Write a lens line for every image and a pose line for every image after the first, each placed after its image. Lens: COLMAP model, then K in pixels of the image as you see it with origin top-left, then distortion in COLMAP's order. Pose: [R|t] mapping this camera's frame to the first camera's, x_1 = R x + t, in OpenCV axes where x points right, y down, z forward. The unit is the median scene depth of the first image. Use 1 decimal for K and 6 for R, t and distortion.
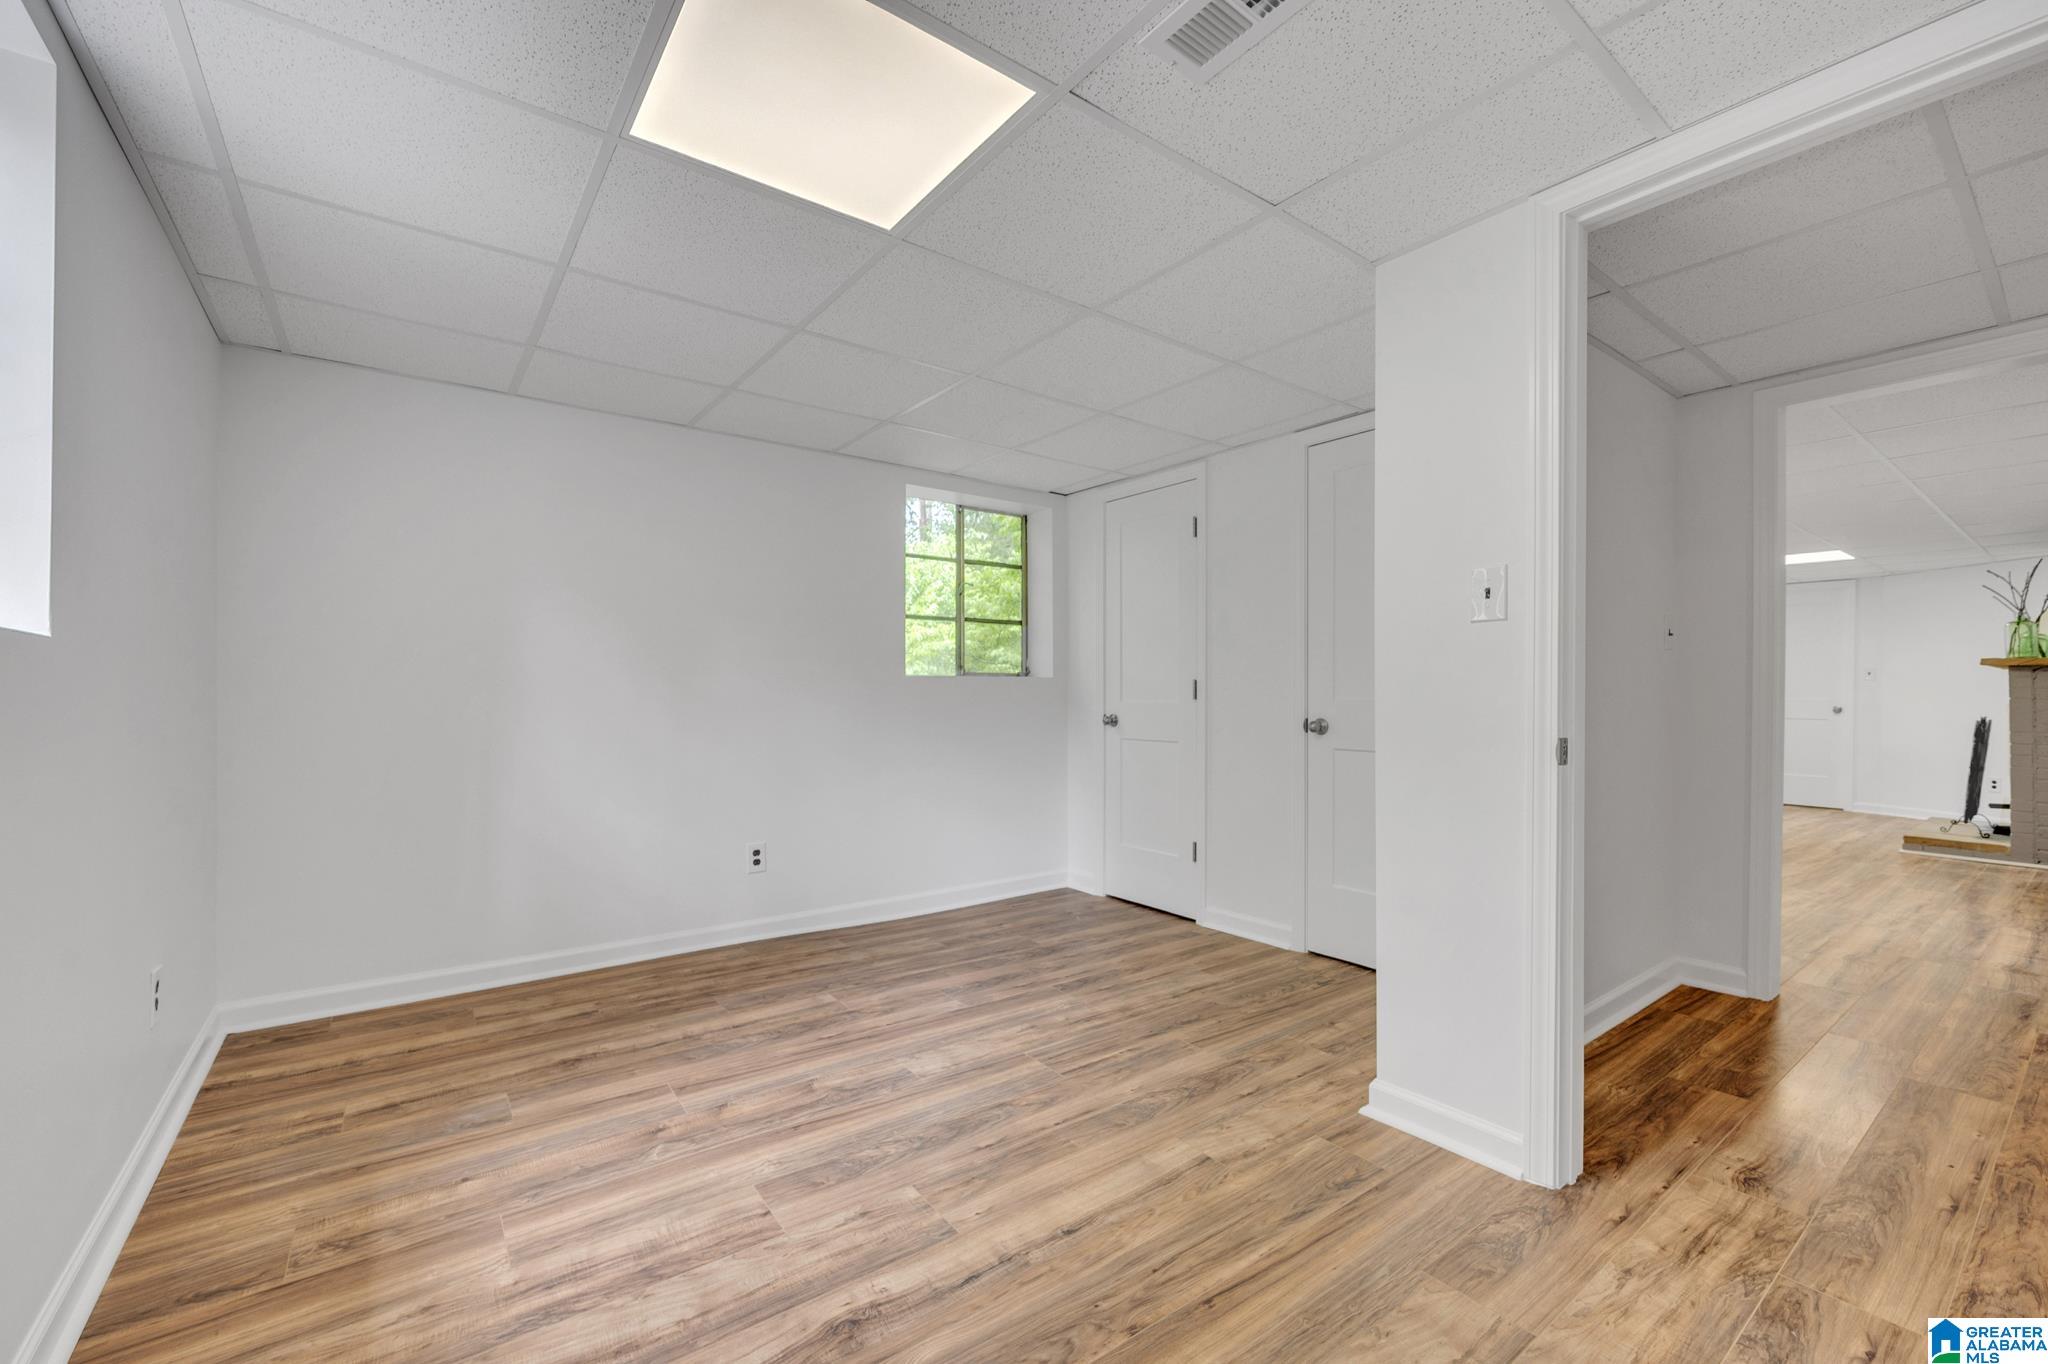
lens RADIAL K [[807.2, 0, 1017.1], [0, 807.2, 687.0], [0, 0, 1]] dist [-0.001417, 0.000473]
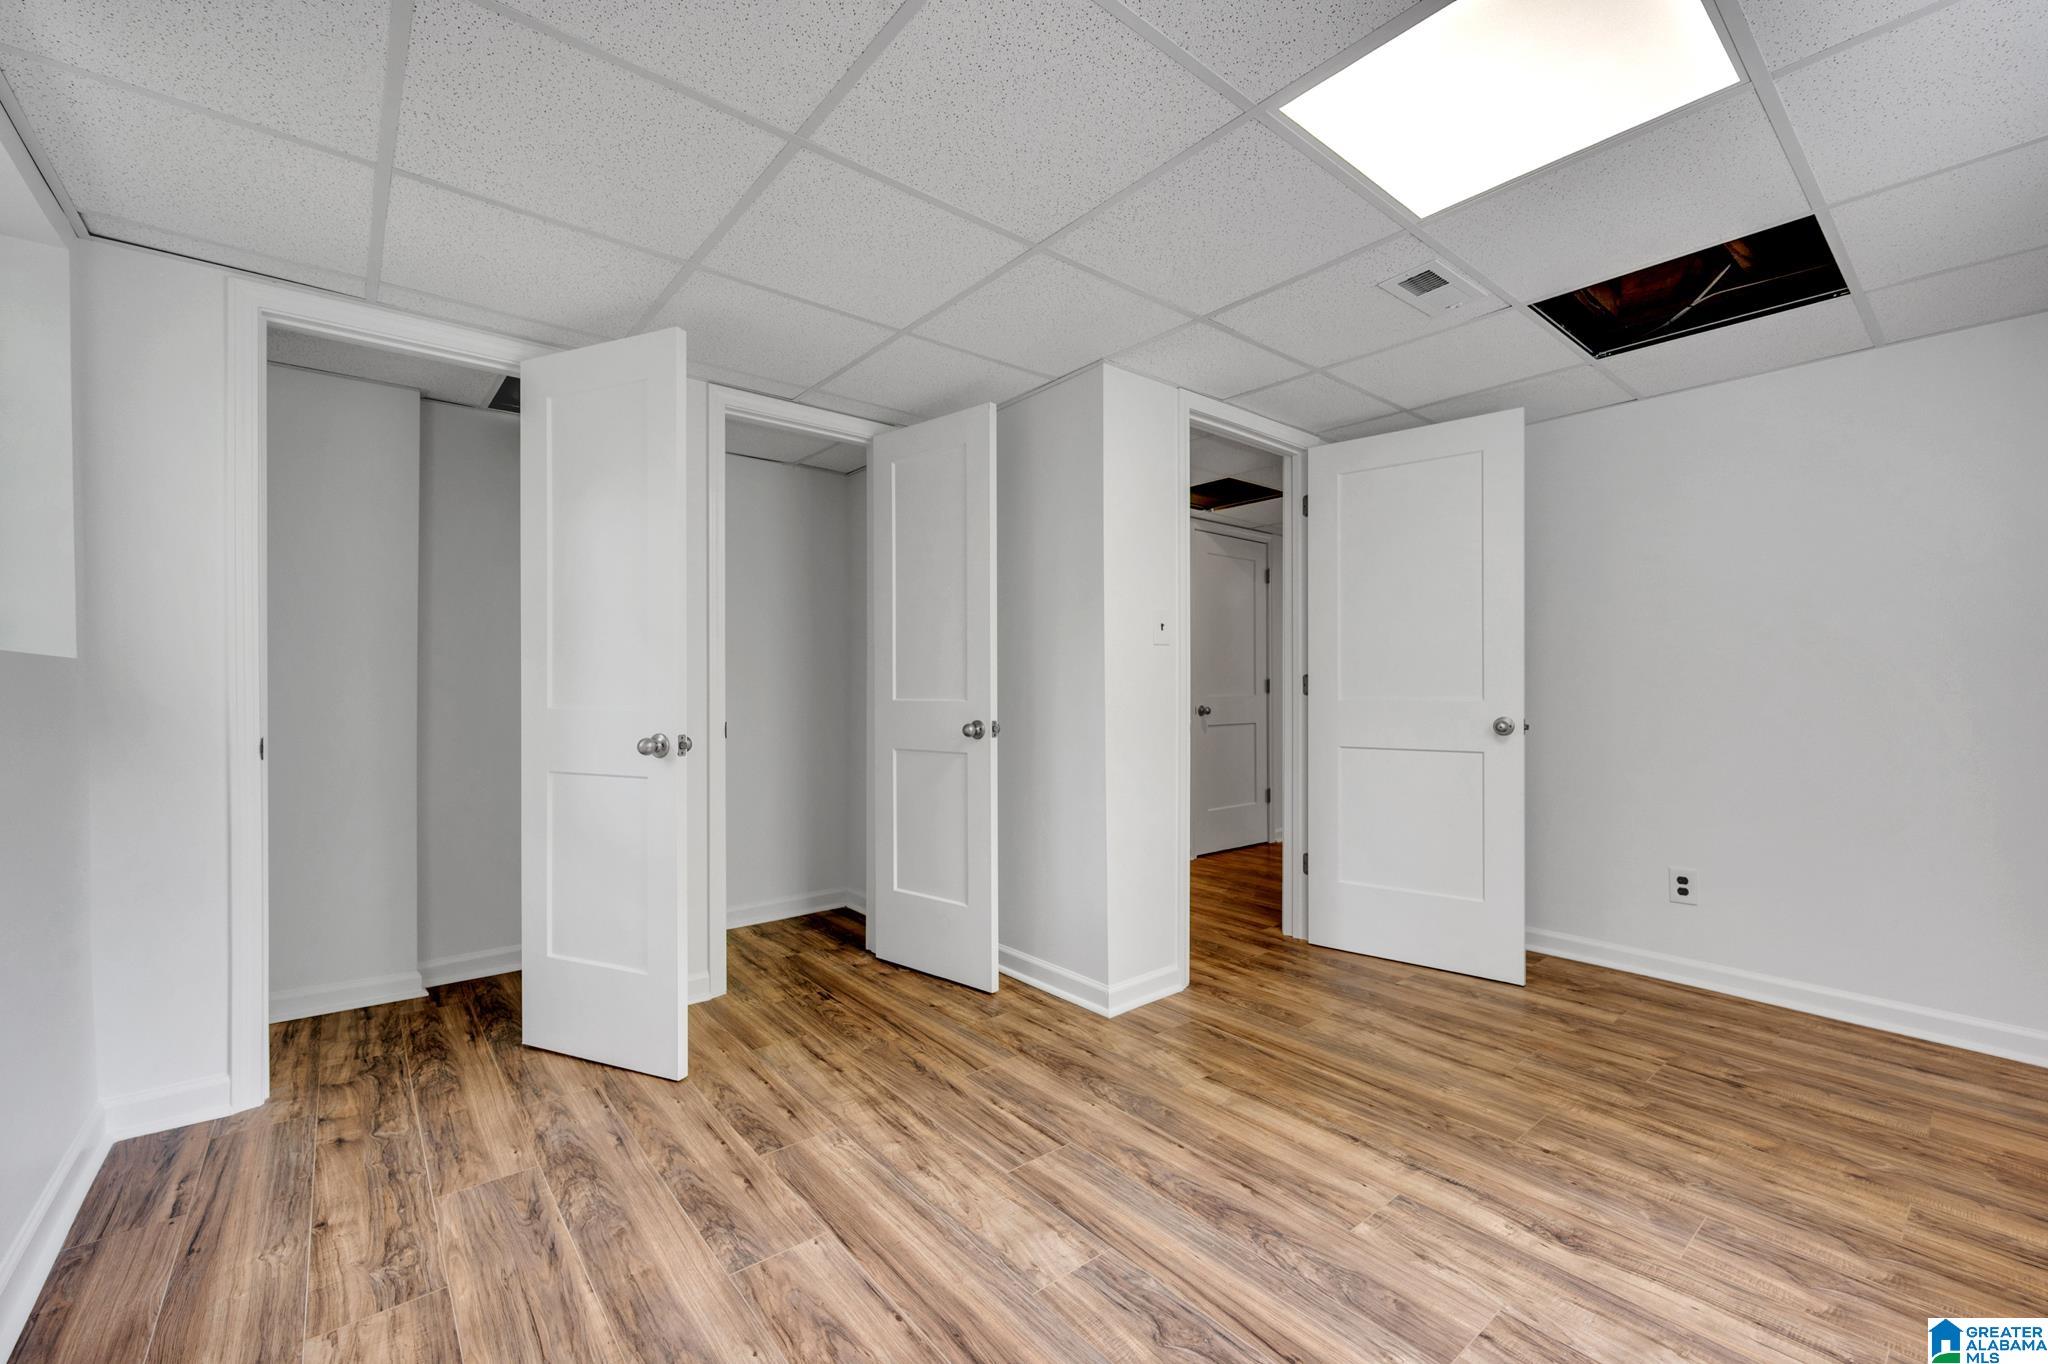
lens RADIAL K [[807.2, 0, 1016.9], [0, 807.2, 686.1], [0, 0, 1]] dist [-0.001417, 0.000473]
pose [[-0.010874, 0.000424, 0.999941, -0.873722], [-0.003188, 0.999995, -0.000459, -0.011259], [-0.999936, -0.003193, -0.010873, 1.148910]]
